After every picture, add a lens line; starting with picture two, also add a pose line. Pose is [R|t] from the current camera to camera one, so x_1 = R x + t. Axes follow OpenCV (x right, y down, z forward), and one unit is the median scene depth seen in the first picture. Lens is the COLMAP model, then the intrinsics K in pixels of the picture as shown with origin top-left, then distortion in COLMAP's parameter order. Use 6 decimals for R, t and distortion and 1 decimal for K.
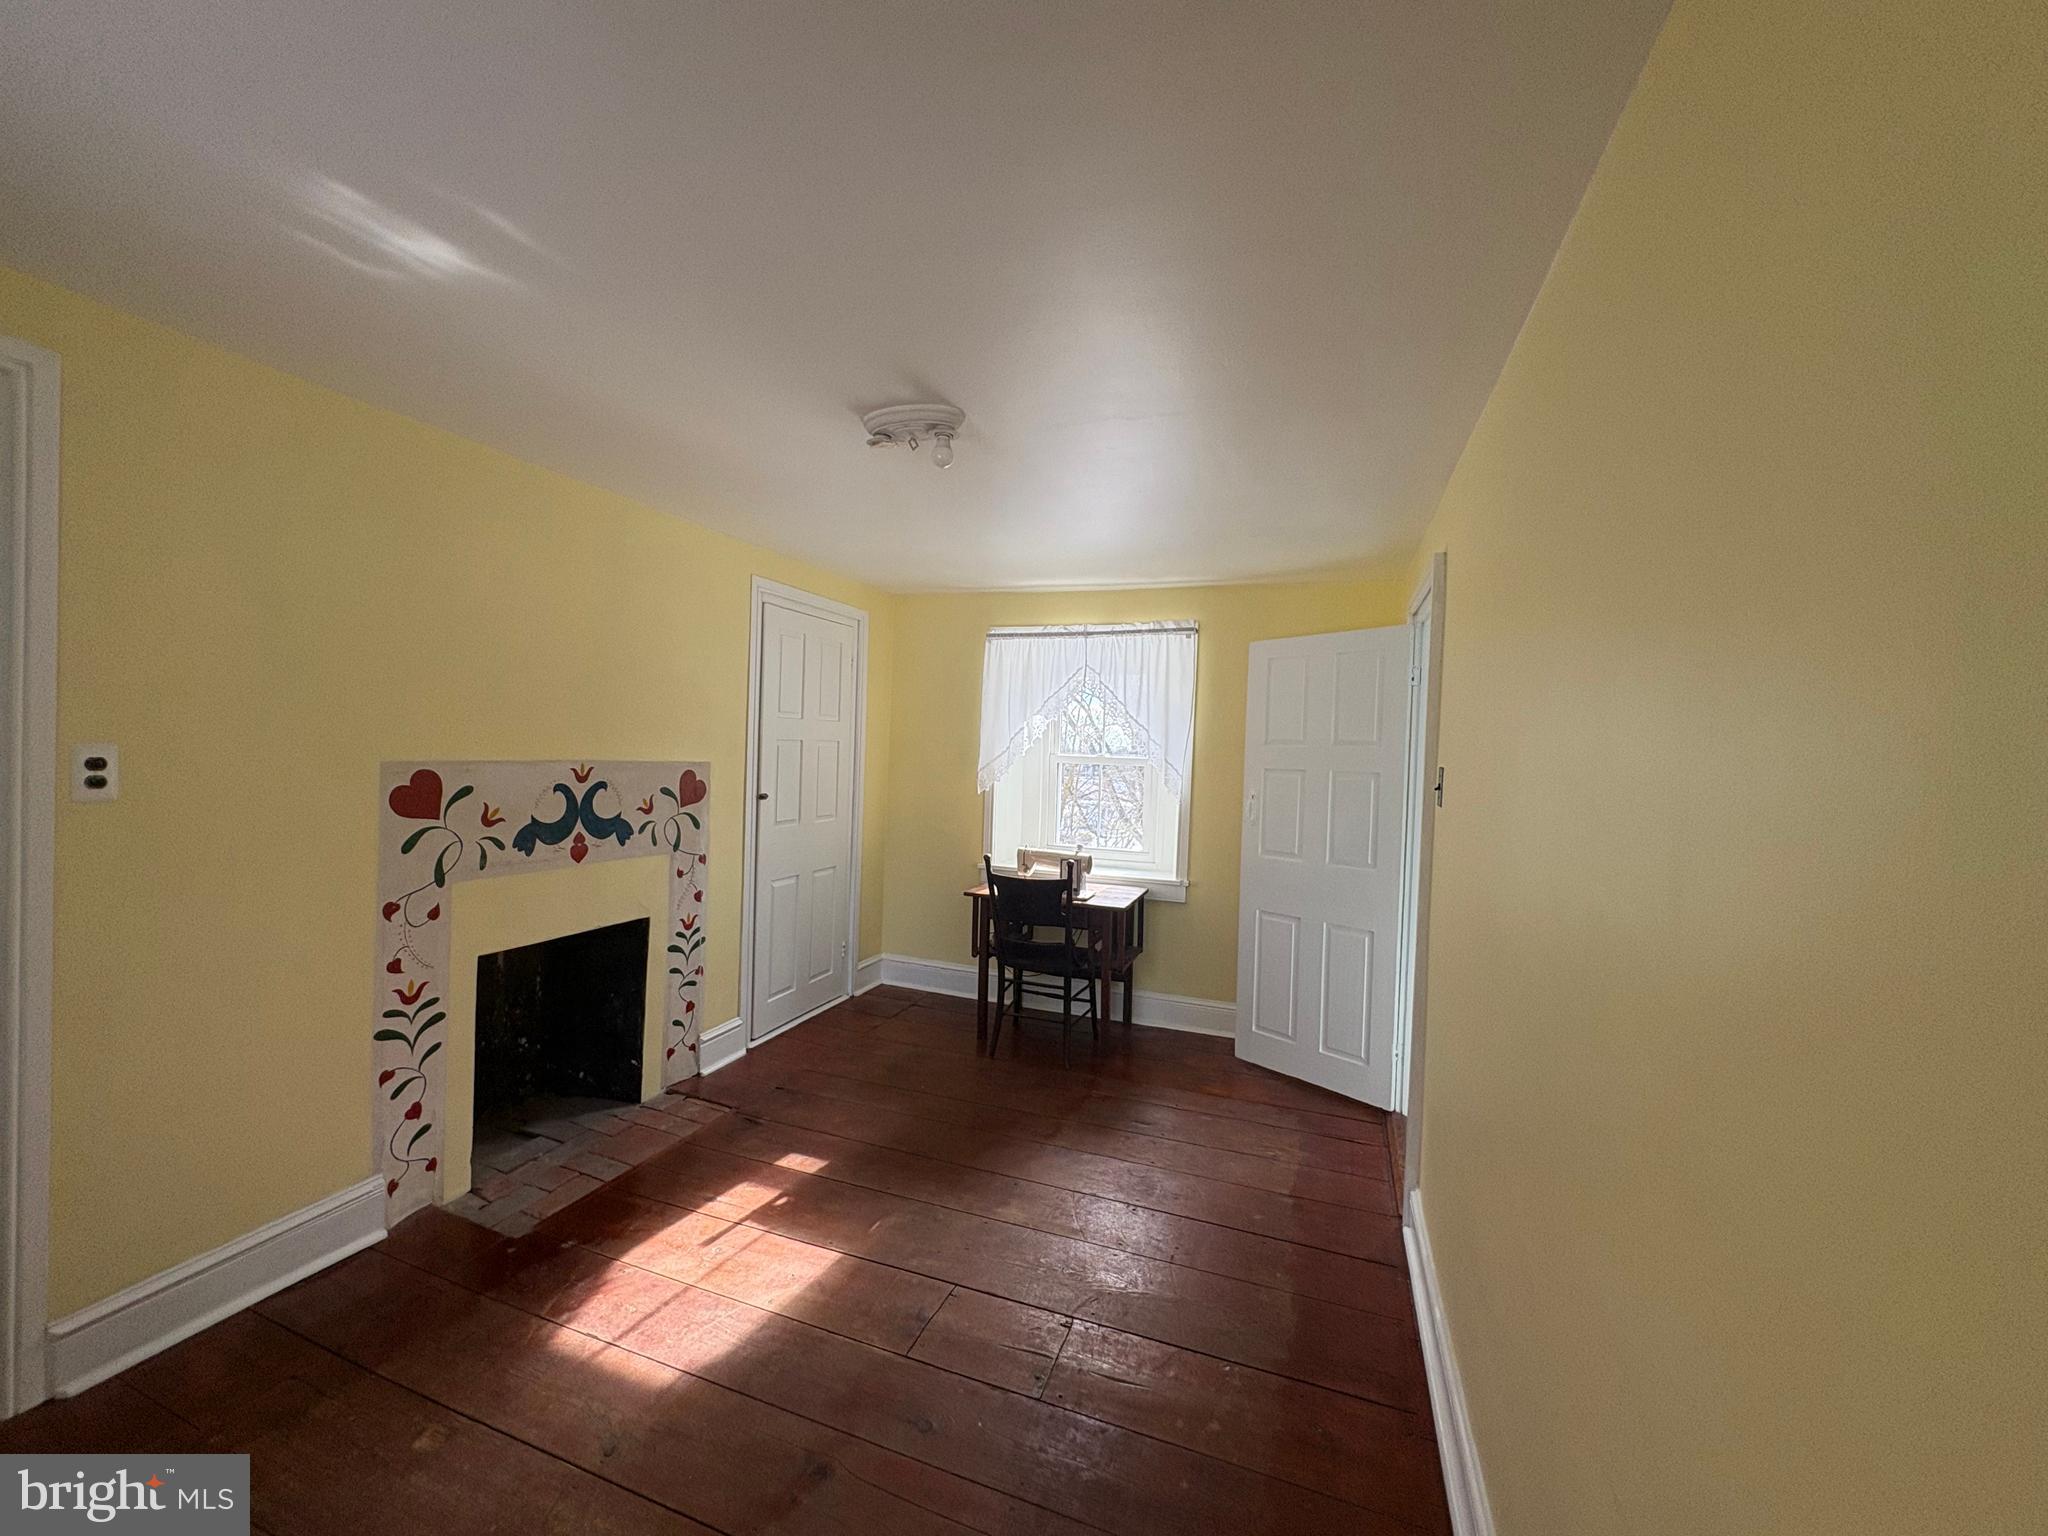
lens RADIAL K [[816.2, 0, 1024.5], [0, 816.2, 764.2], [0, 0, 1]] dist [0.000165, 0.000715]
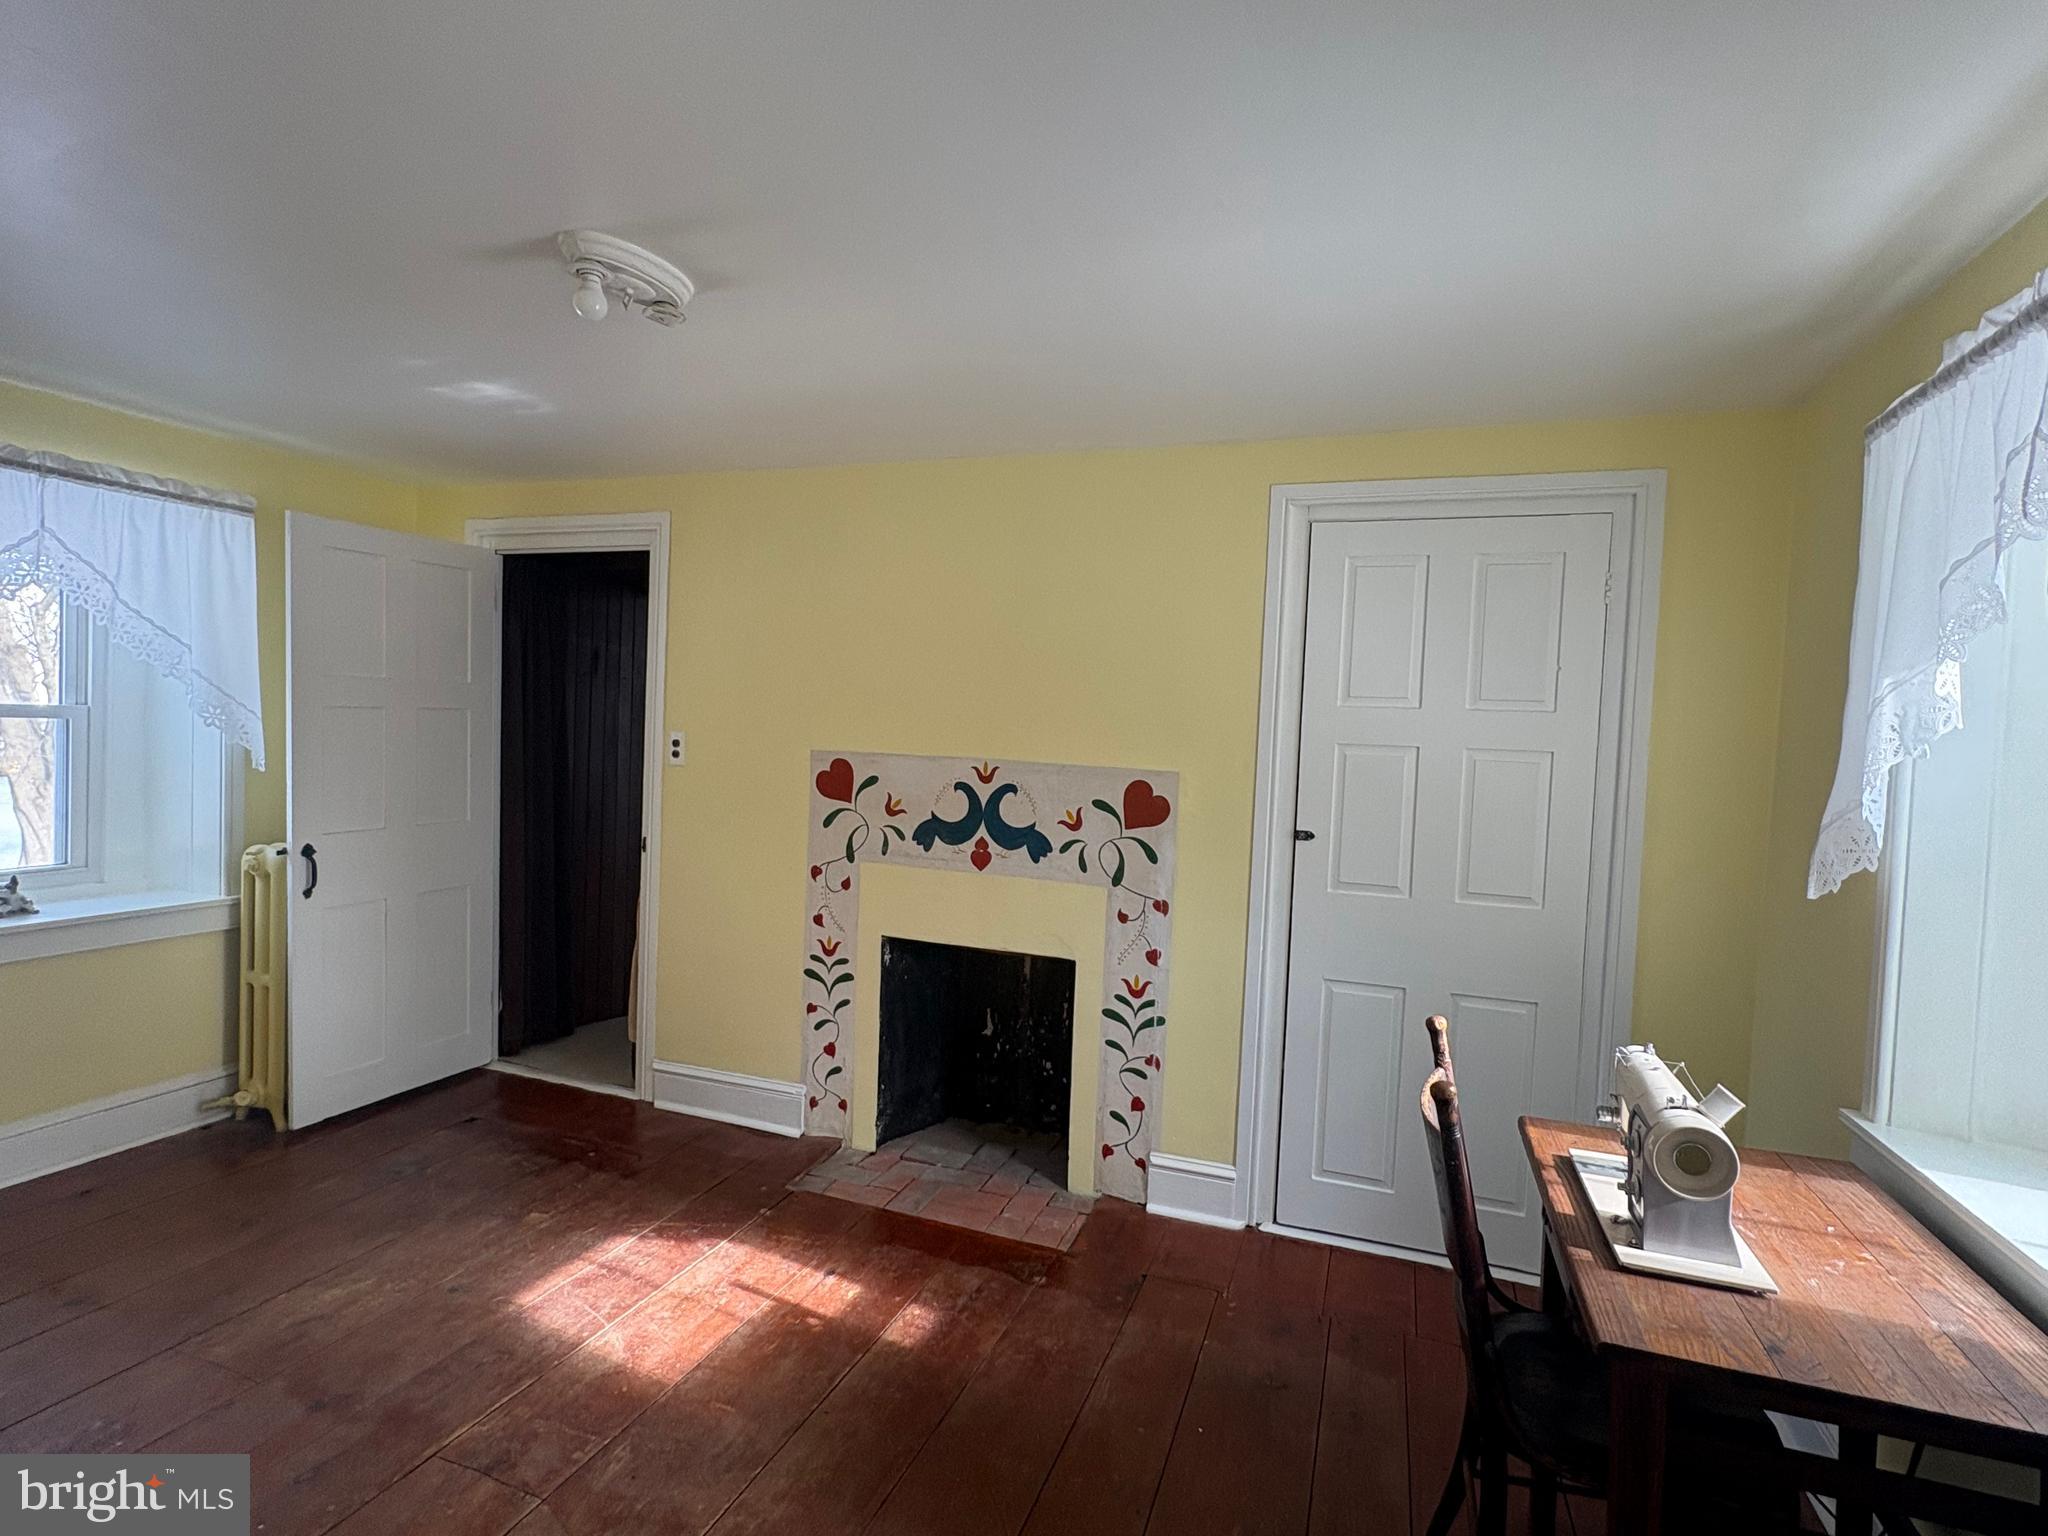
lens RADIAL K [[1003.0, 0, 1026.6], [0, 1003.0, 768.5], [0, 0, 1]] dist [-0.000351, 0.000435]
pose [[0.002400, -0.000030, -0.999997, 0.583448], [-0.063634, 0.997973, -0.000183, 0.003679], [0.997970, 0.063634, 0.002393, 1.051404]]
